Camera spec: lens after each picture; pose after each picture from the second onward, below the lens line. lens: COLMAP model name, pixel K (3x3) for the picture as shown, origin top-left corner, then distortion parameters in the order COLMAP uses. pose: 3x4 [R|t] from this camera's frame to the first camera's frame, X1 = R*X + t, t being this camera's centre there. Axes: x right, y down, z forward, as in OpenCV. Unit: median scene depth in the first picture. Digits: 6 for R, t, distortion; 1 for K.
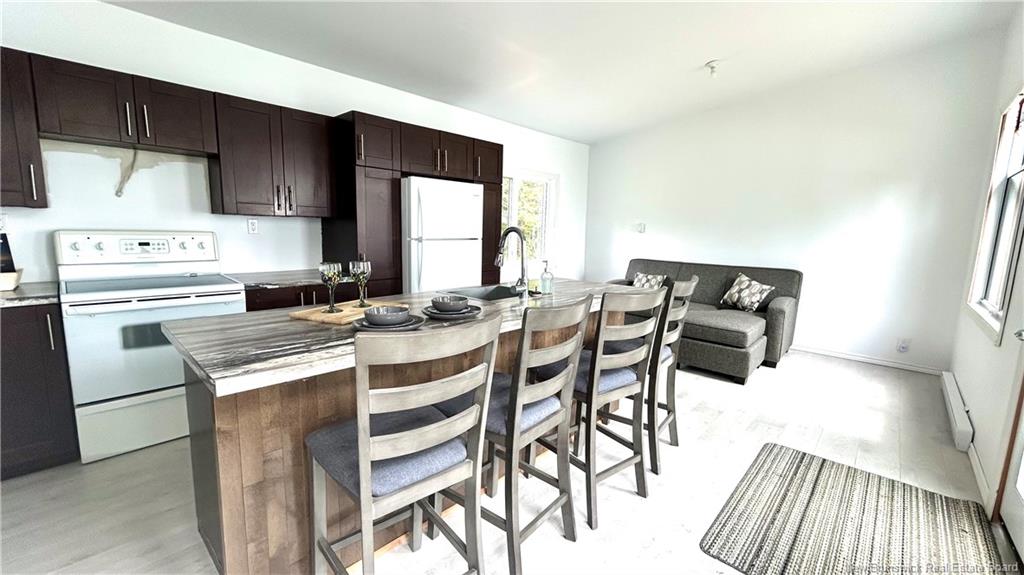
lens RADIAL K [[415.9, 0, 512.0], [0, 415.9, 287.5], [0, 0, 1]] dist [0.001285, -0.000032]
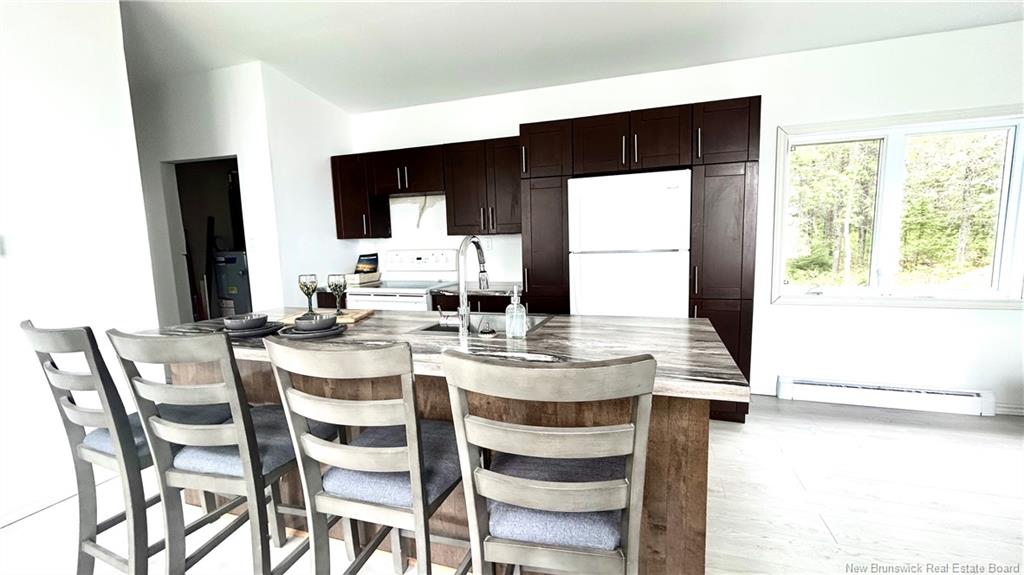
lens RADIAL K [[415.9, 0, 512.0], [0, 415.9, 287.5], [0, 0, 1]] dist [0.001285, -0.000032]
pose [[0.443809, 0.062747, -0.893922, 0.558642], [-0.081299, 0.996251, 0.029567, -0.067508], [0.892426, 0.059552, 0.447247, 0.591863]]
